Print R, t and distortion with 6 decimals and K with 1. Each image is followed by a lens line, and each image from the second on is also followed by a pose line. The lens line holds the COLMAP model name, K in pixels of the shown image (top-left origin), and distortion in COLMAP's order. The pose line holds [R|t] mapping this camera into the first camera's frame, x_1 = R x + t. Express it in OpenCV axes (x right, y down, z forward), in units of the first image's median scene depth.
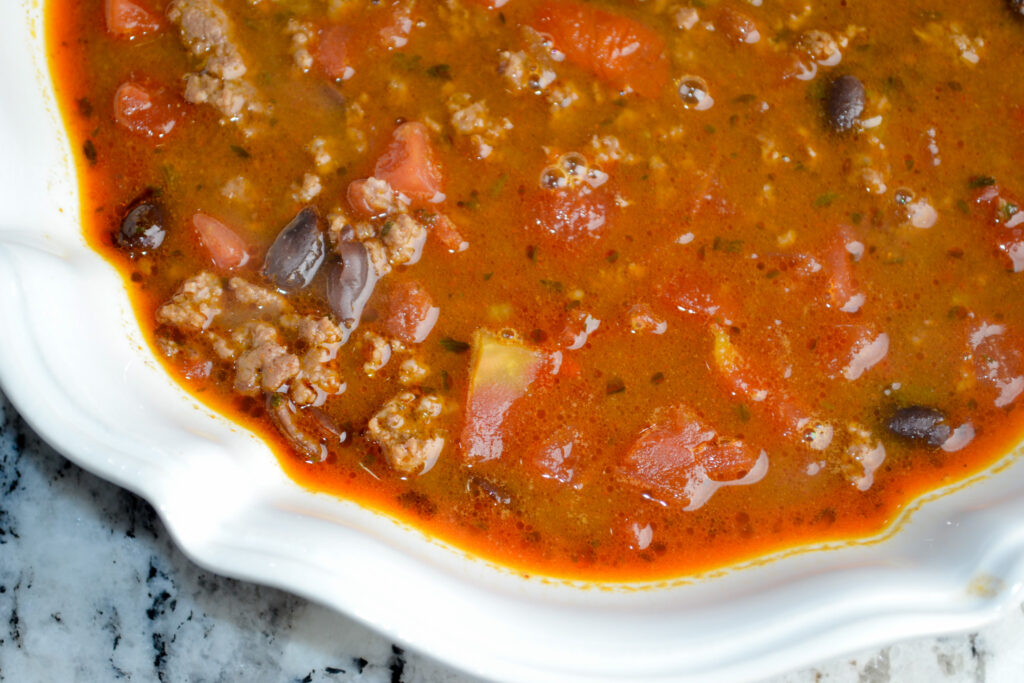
lens RADIAL K [[2229.3, 0, 505.5], [0, 2229.3, 343.0], [0, 0, 1]] dist [0.013939, 0.000000]
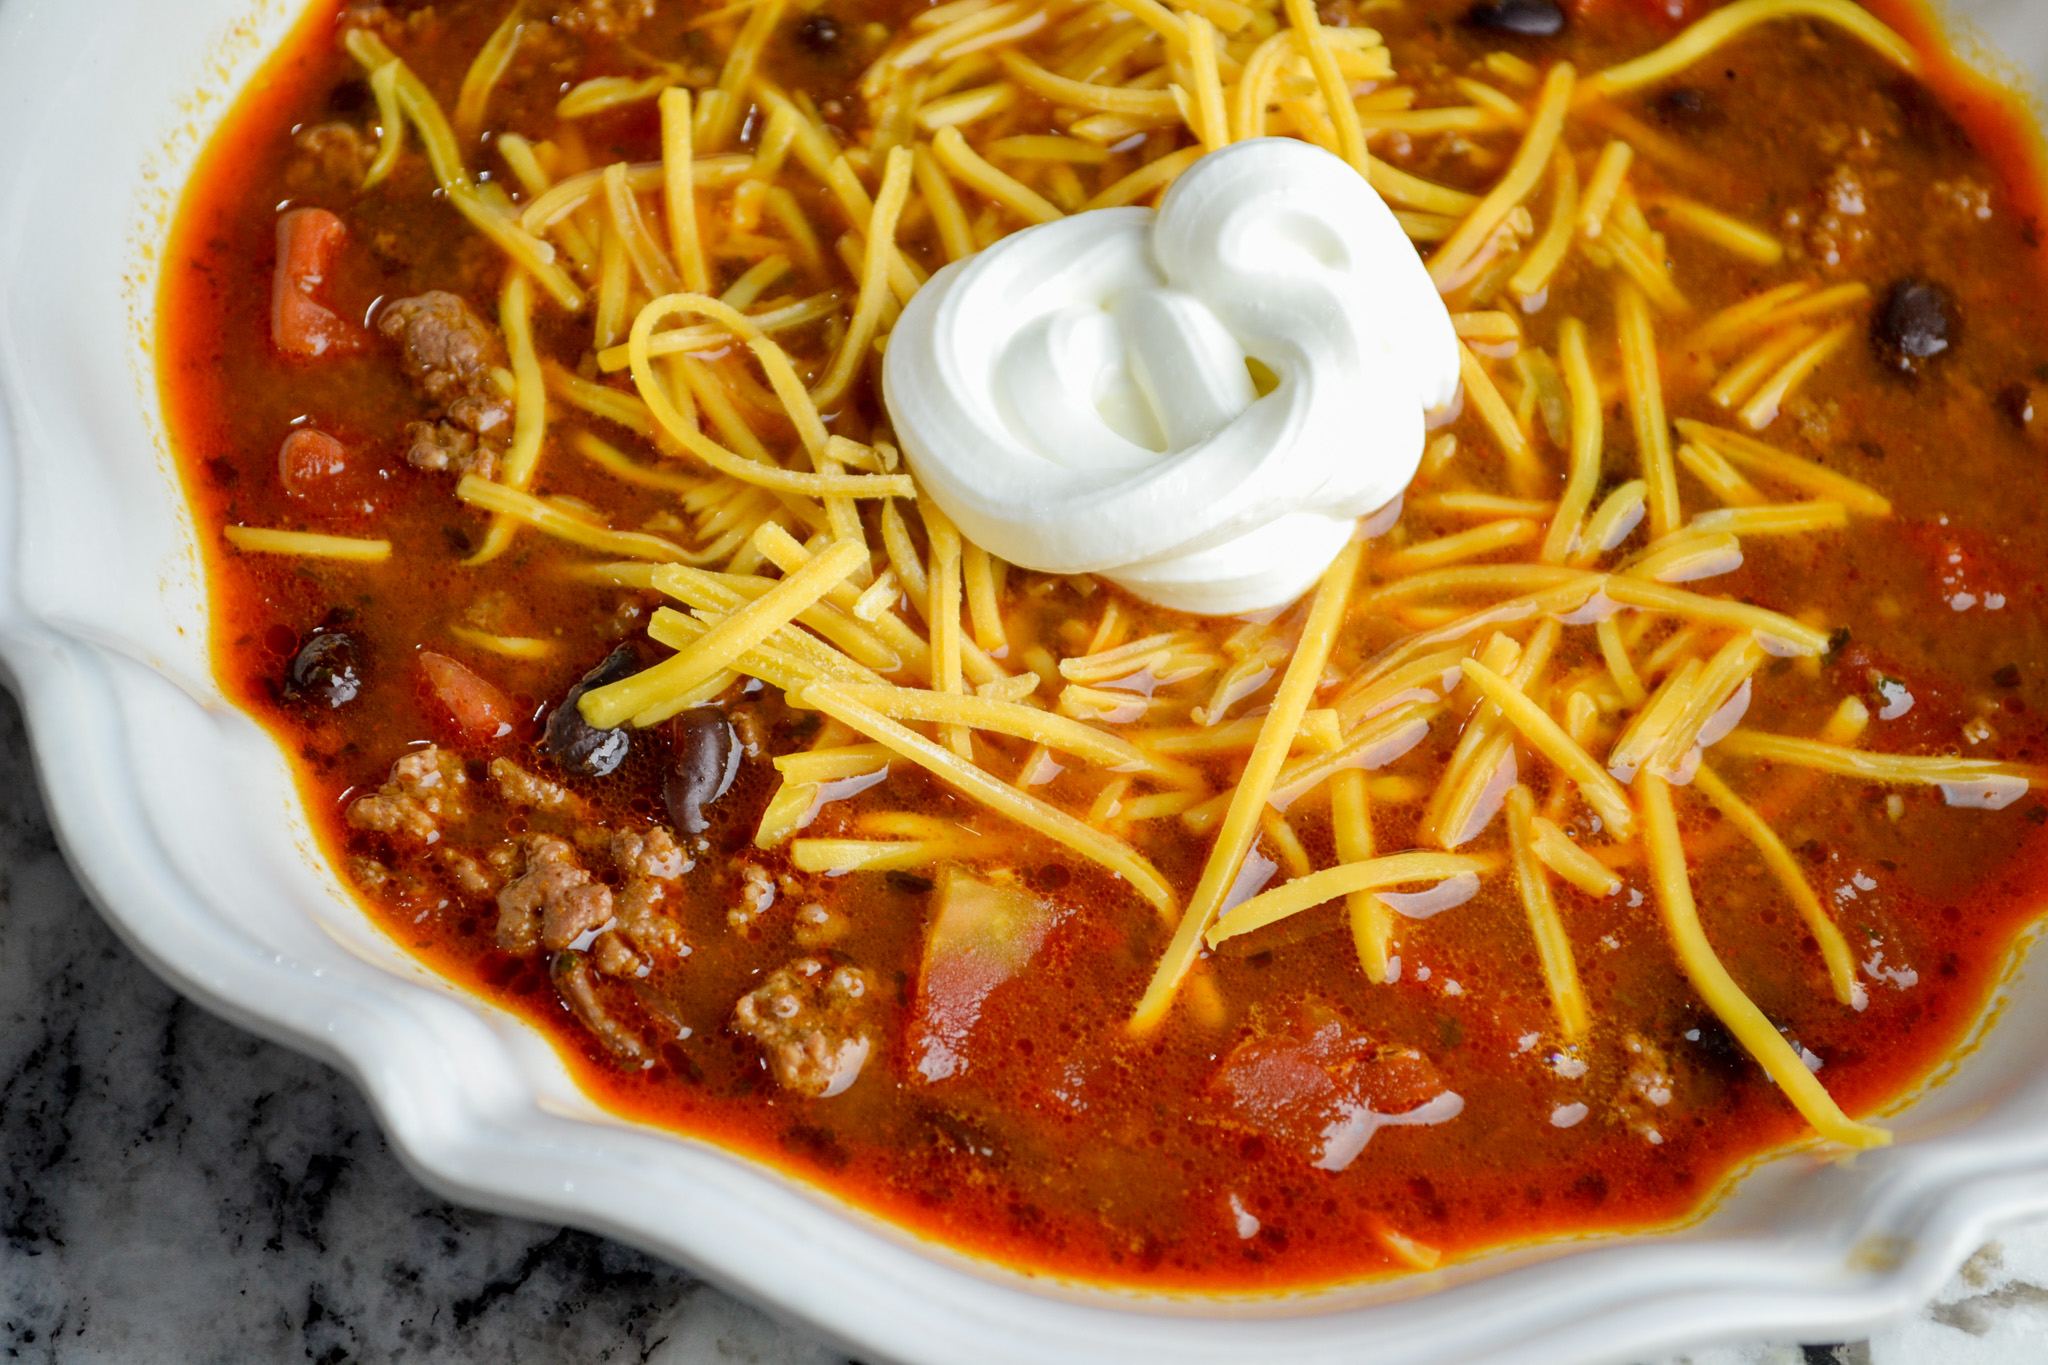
lens RADIAL K [[4458.6, 0, 1010.5], [0, 4458.6, 693.4], [0, 0, 1]] dist [0.013939, 0.000000]
pose [[0.999098, 0.019248, 0.037846, -0.036197], [-0.010468, 0.975494, -0.219778, 0.192013], [-0.041149, 0.219183, 0.974816, -0.073531]]
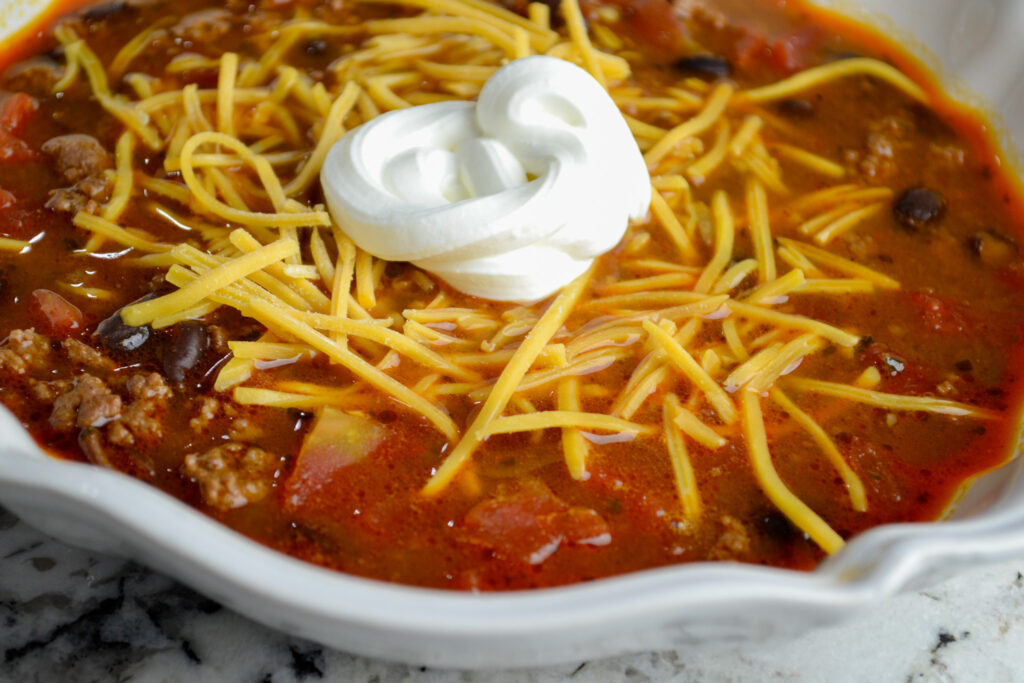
lens RADIAL K [[2229.3, 0, 508.7], [0, 2229.3, 342.8], [0, 0, 1]] dist [0.013939, 0.000000]
pose [[0.997534, 0.069329, -0.010904, 0.072977], [-0.066184, 0.877610, -0.474785, 0.400189], [-0.023346, 0.474336, 0.880034, 0.170613]]
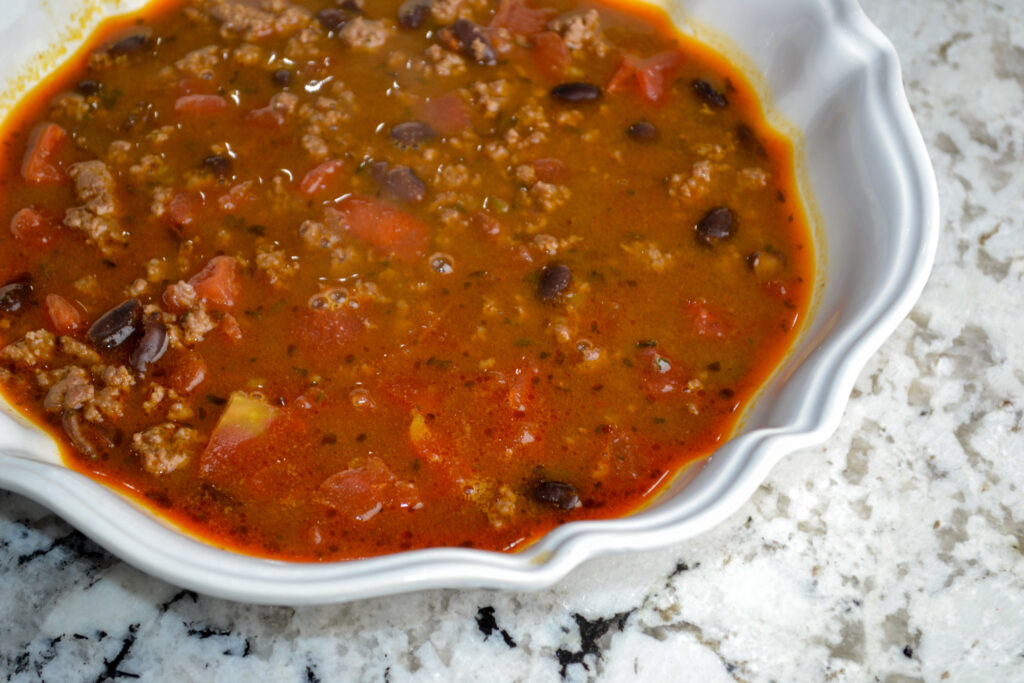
lens RADIAL K [[2231.7, 0, 511.6], [0, 2231.7, 342.1], [0, 0, 1]] dist [0.016315, 0.000000]
pose [[0.987219, 0.103006, -0.121609, 0.300786], [-0.137286, 0.937192, -0.320662, 0.361159], [0.080941, 0.333259, 0.939355, -0.227613]]
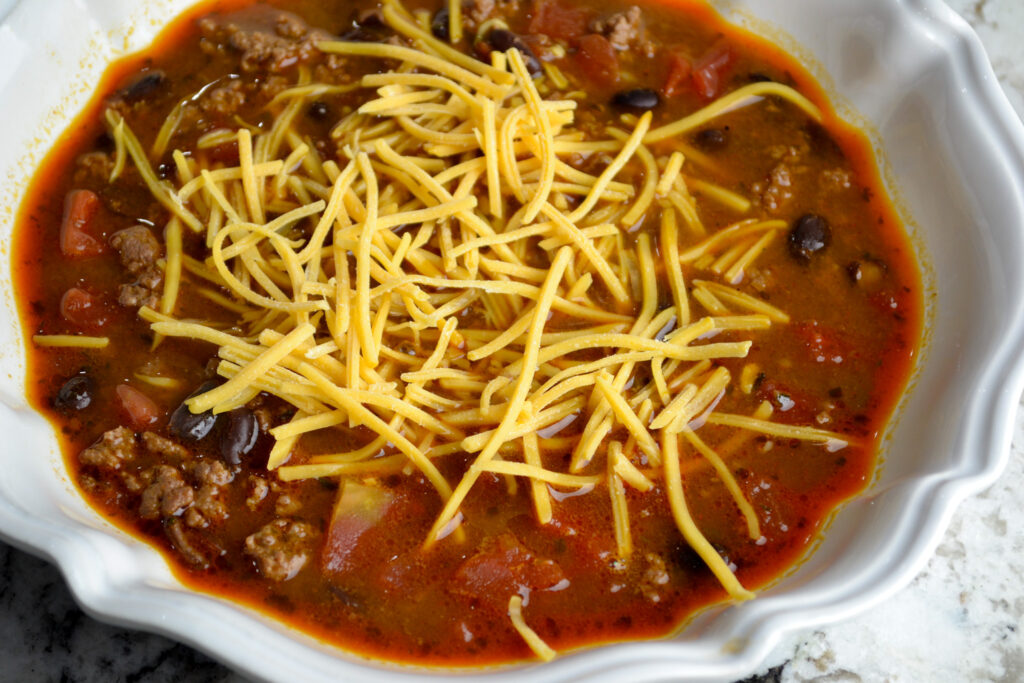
lens RADIAL K [[2229.3, 0, 513.2], [0, 2229.3, 338.4], [0, 0, 1]] dist [0.013939, 0.000000]
pose [[0.999722, 0.013757, -0.019166, 0.101729], [-0.018373, 0.963602, -0.266708, 0.242011], [0.014799, 0.266986, 0.963587, -0.190650]]
